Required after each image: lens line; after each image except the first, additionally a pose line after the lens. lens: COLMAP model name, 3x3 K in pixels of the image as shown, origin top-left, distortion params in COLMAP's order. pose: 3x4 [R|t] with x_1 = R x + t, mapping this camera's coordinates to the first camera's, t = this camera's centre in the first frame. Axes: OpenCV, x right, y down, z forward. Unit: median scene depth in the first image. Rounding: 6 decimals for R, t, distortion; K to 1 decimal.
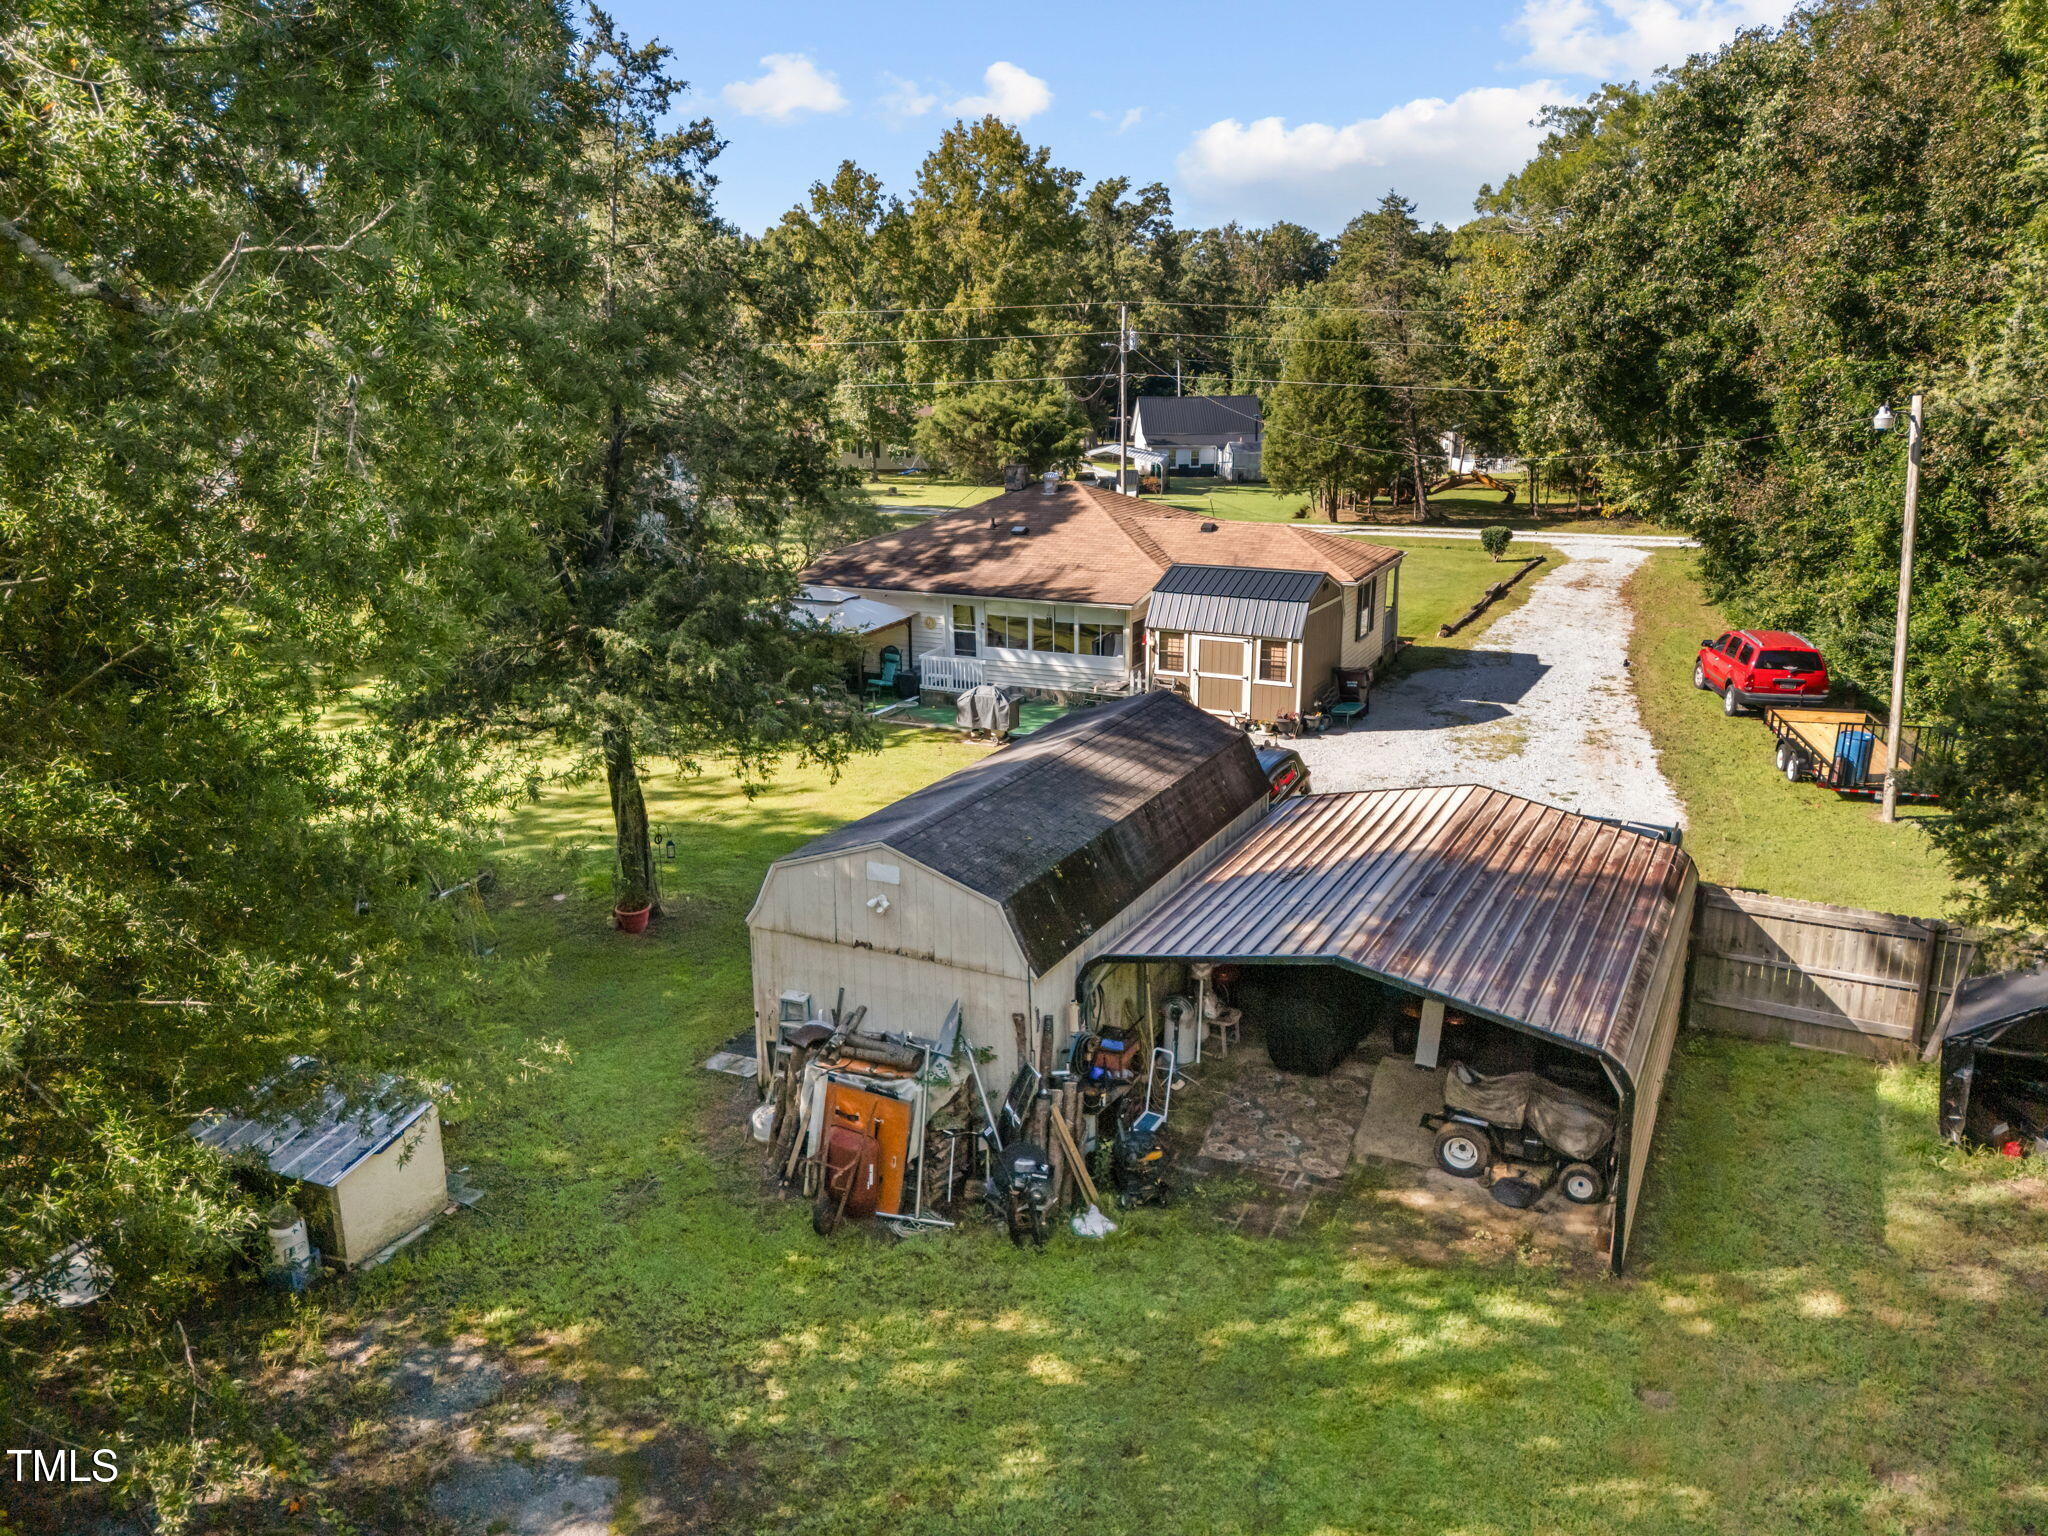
lens RADIAL K [[1512.2, 0, 1013.7], [0, 1512.2, 760.7], [0, 0, 1]] dist [0.112922, -0.144927]
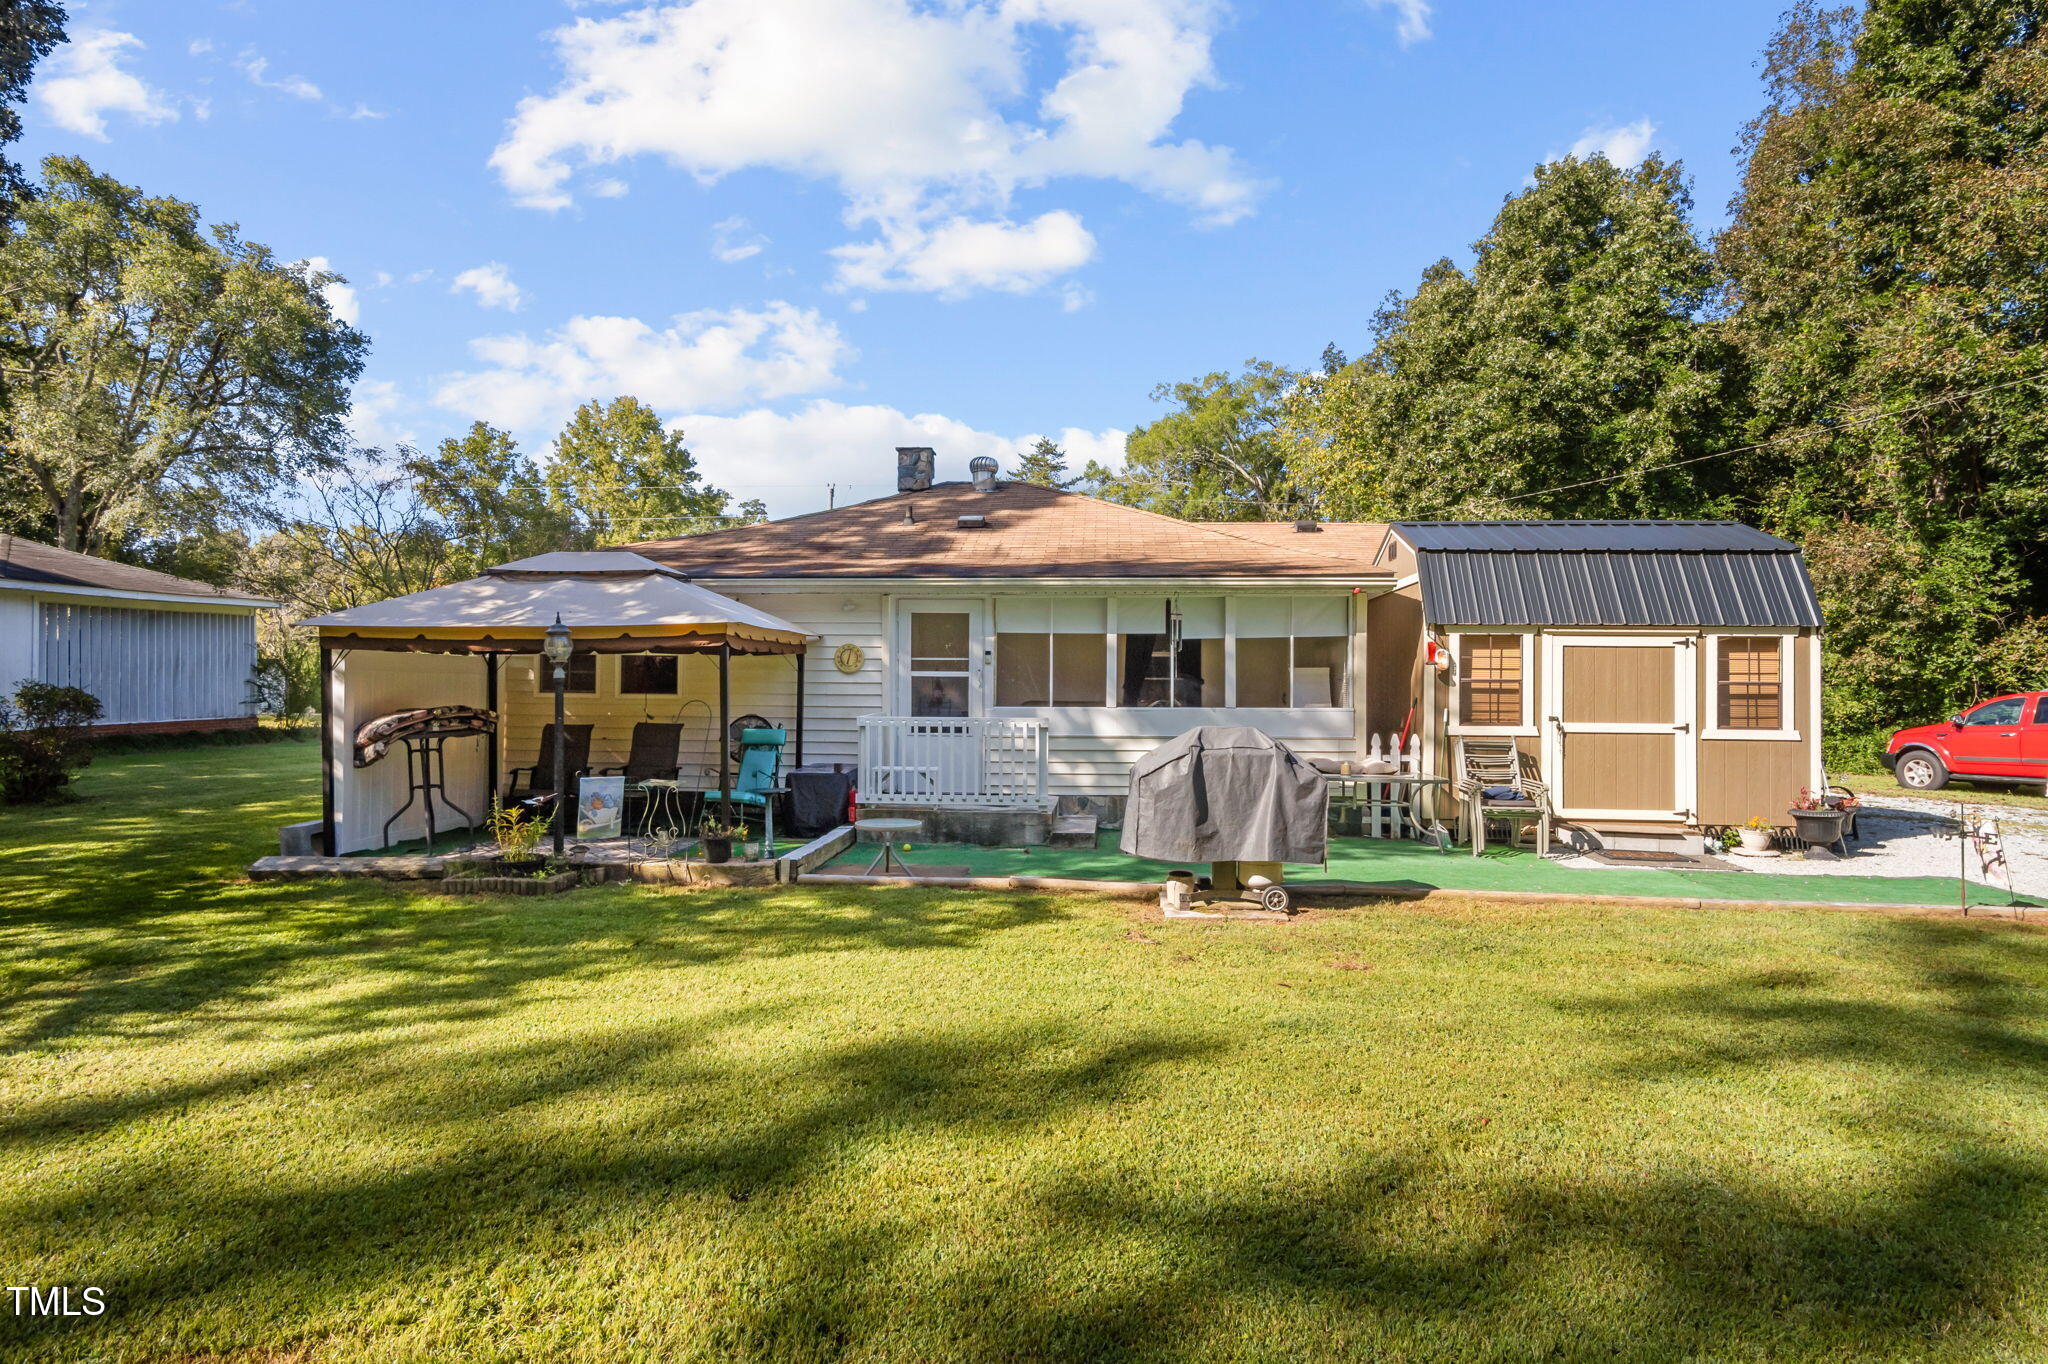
lens RADIAL K [[1096.2, 0, 1024.4], [0, 1096.2, 686.8], [0, 0, 1]] dist [0.001248, 0.001505]
pose [[0.926538, 0.015609, 0.375877, -0.127008], [0.083235, 0.965871, -0.245285, -0.004255], [-0.366877, 0.258552, 0.893617, 0.720241]]
